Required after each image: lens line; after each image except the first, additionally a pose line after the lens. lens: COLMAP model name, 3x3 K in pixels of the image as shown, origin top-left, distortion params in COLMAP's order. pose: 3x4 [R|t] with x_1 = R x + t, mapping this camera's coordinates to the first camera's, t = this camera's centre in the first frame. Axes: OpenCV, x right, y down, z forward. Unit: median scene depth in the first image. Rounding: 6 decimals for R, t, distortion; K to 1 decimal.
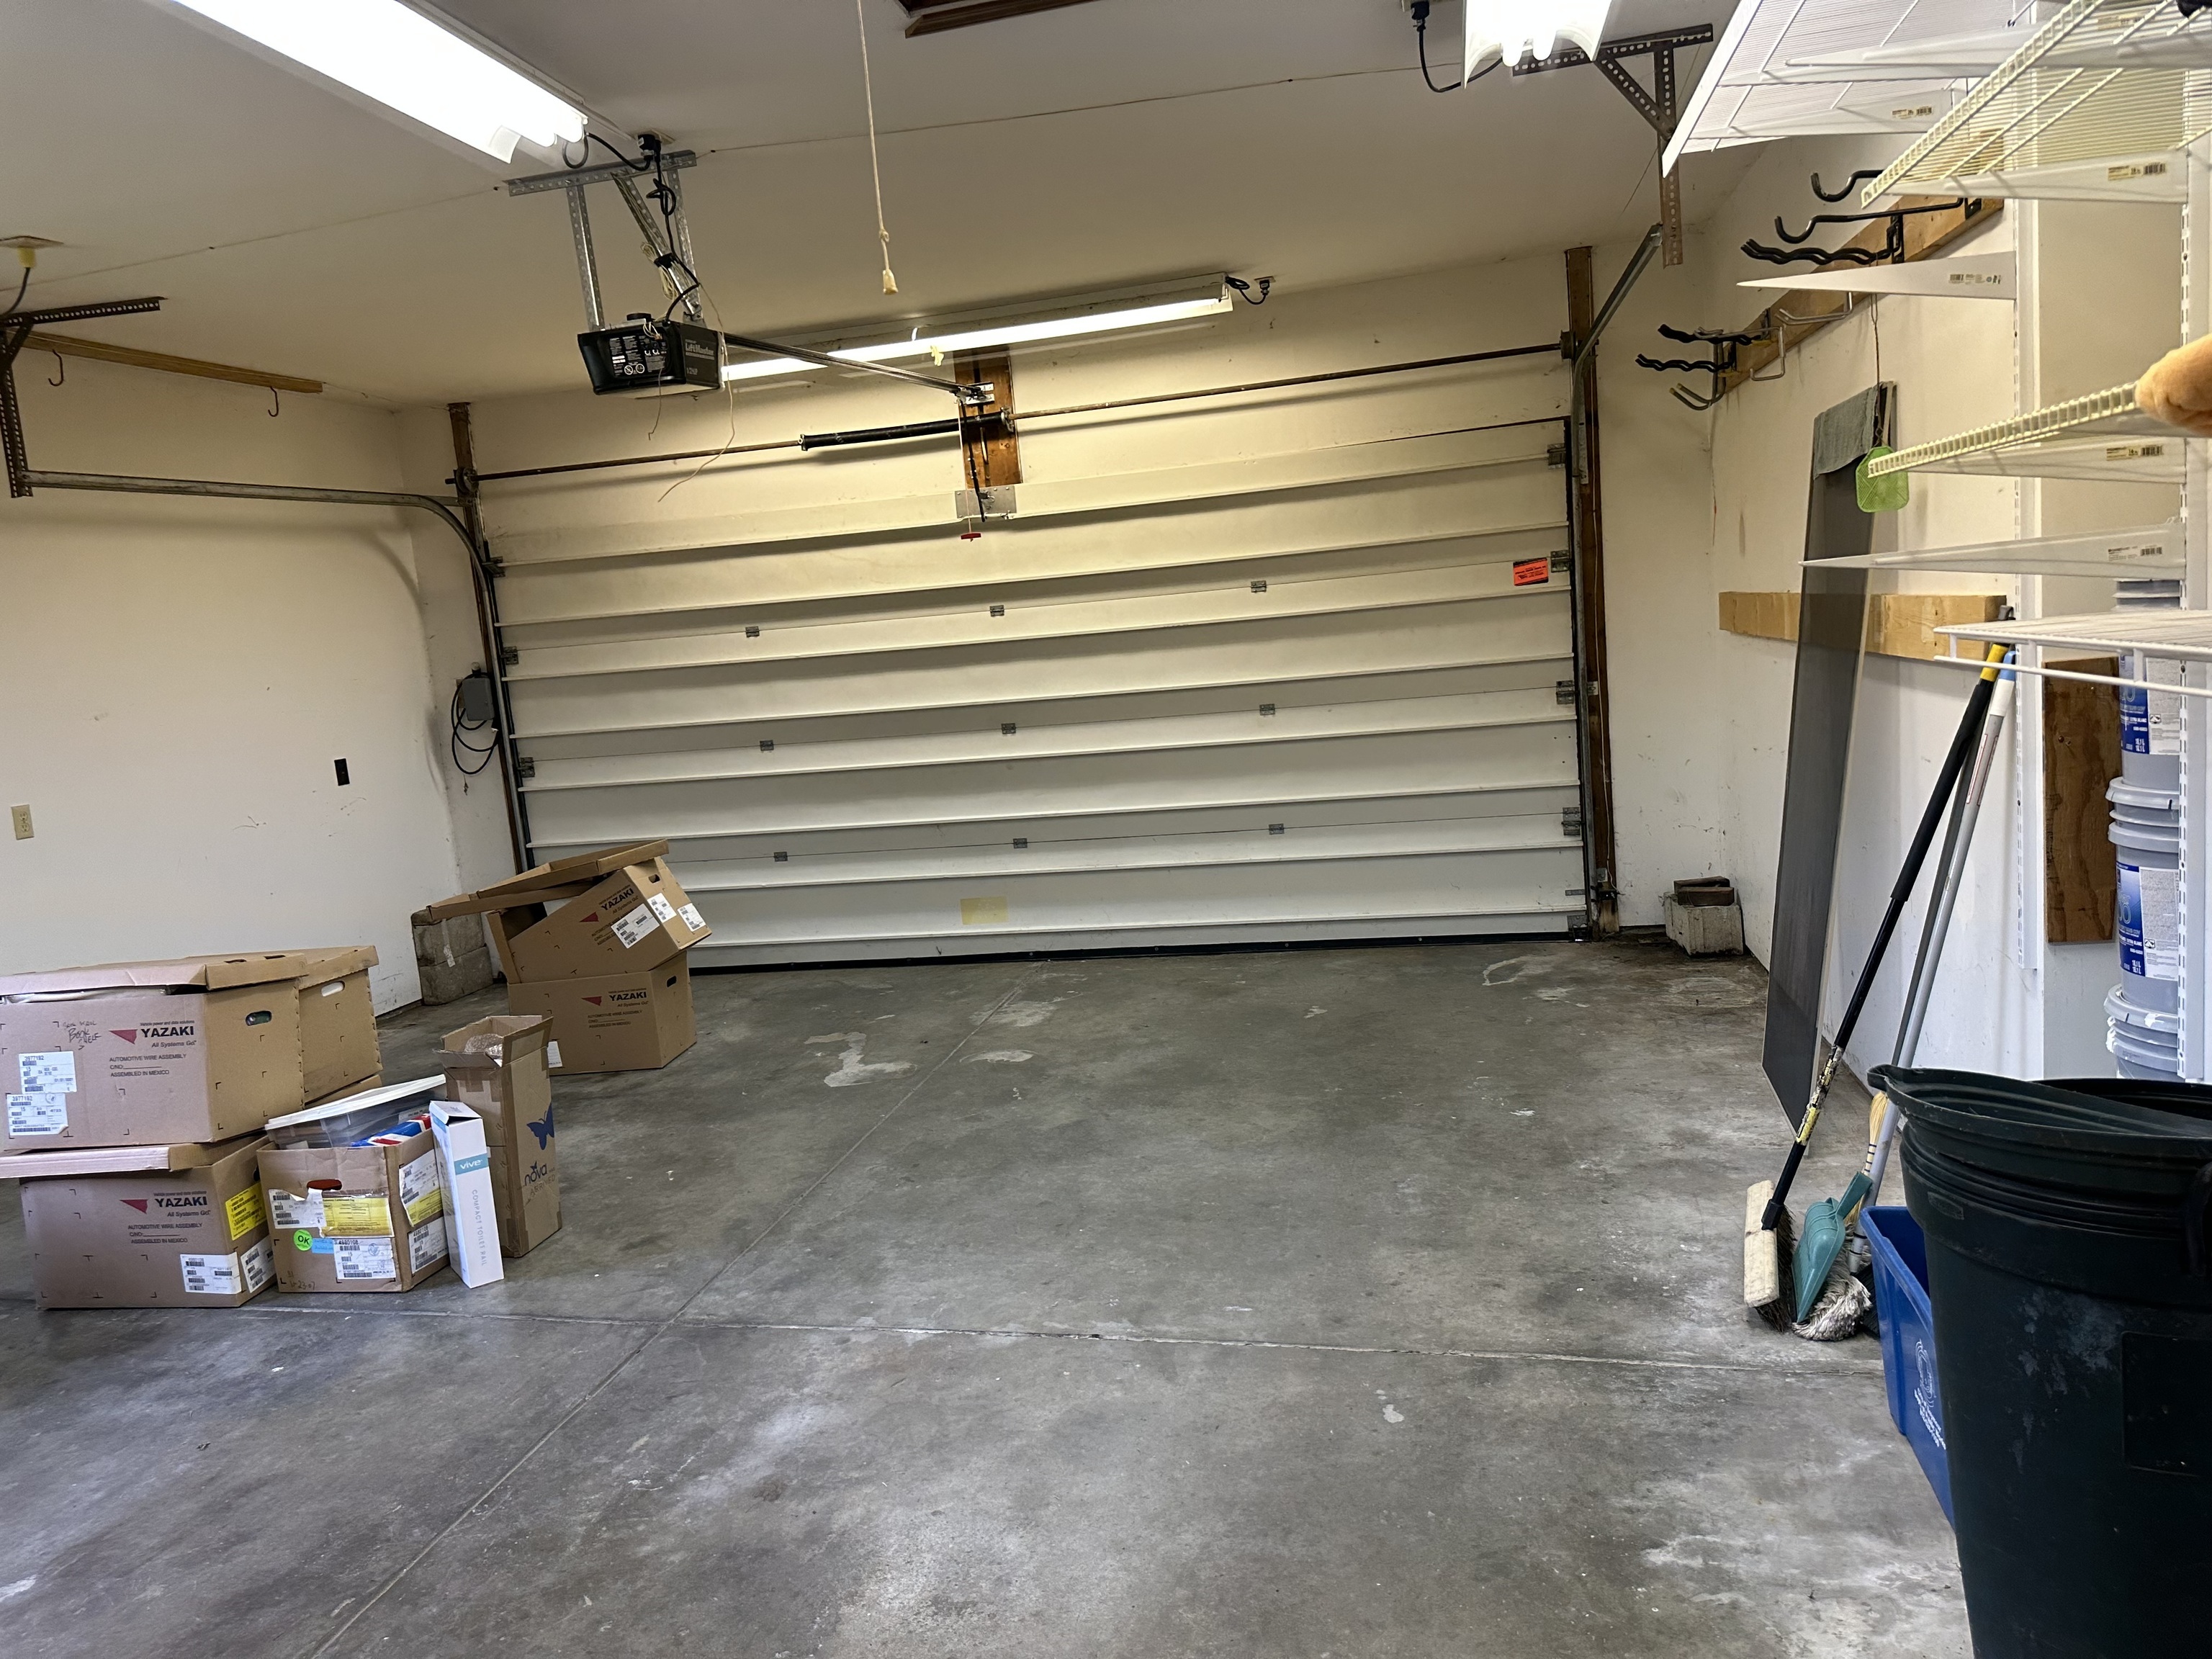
lens RADIAL K [[1560.5, 0, 1105.8], [0, 1560.5, 831.6], [0, 0, 1]] dist [0.035711, -0.043713]
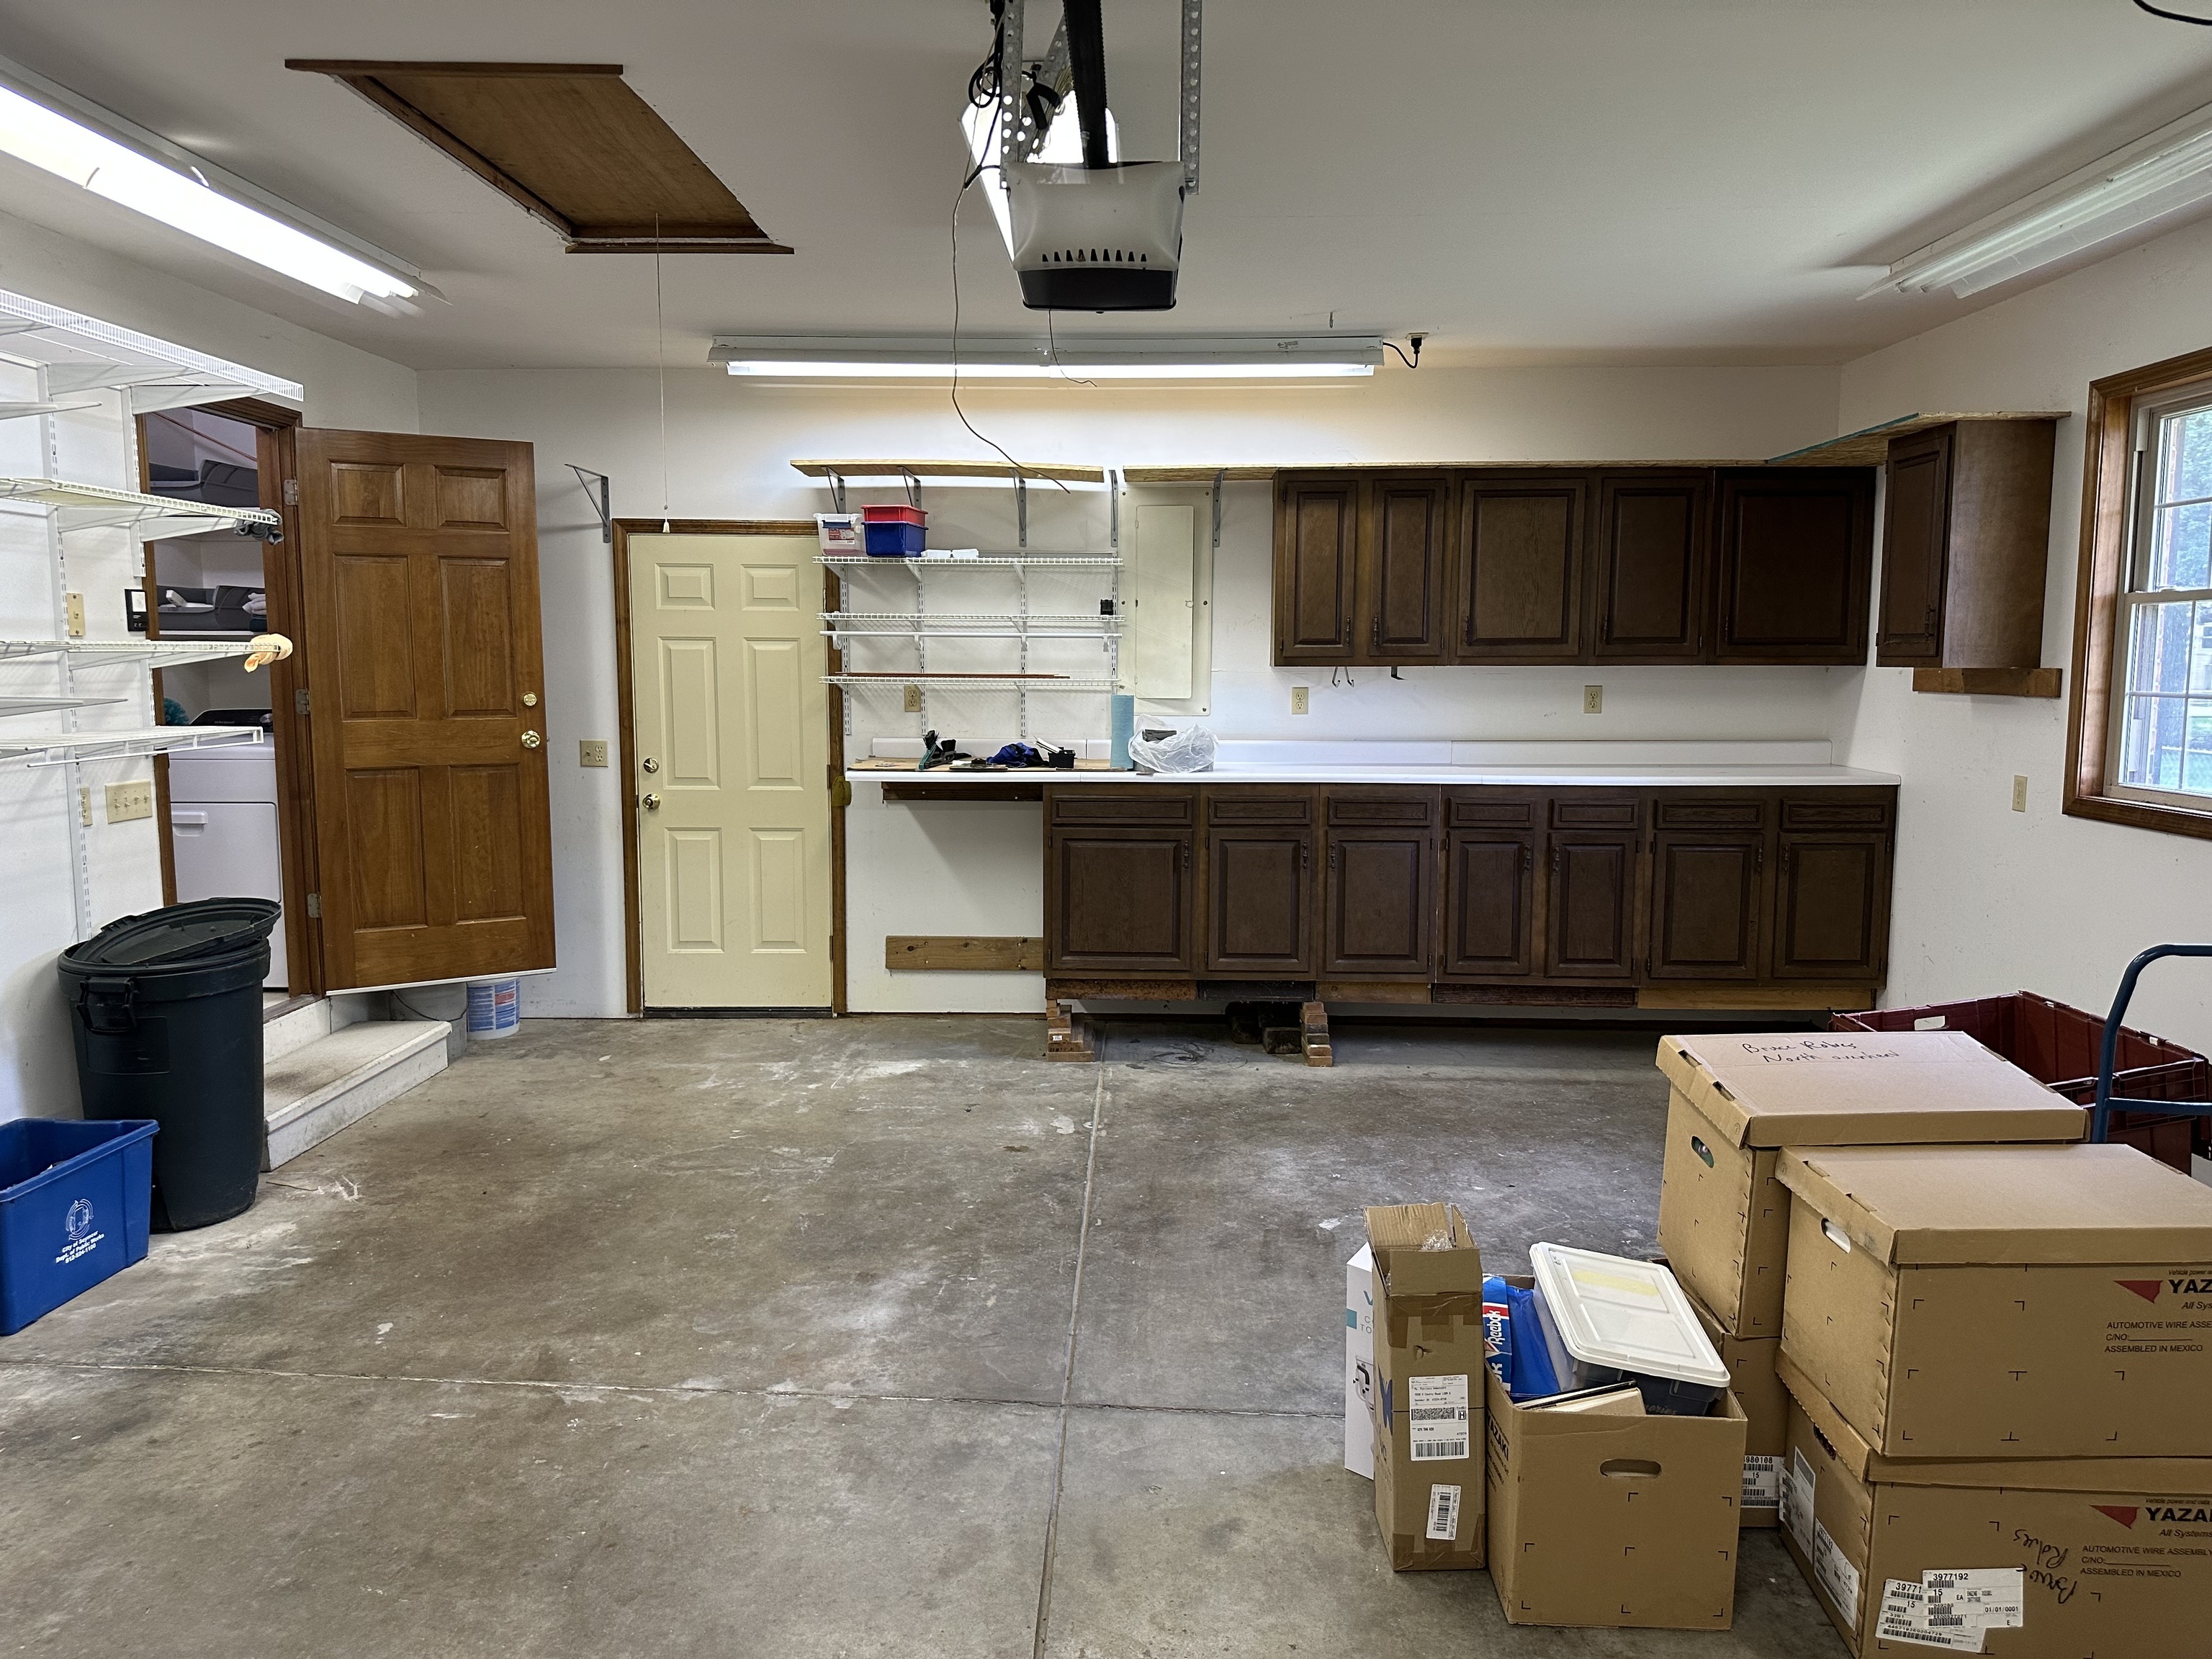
lens RADIAL K [[1560.5, 0, 1108.7], [0, 1560.5, 828.2], [0, 0, 1]] dist [0.035711, -0.043713]
pose [[-0.980052, 0.107679, -0.167043, -0.216006], [0.061609, 0.963706, 0.259760, -0.304790], [0.188951, 0.244287, -0.951116, 2.108972]]
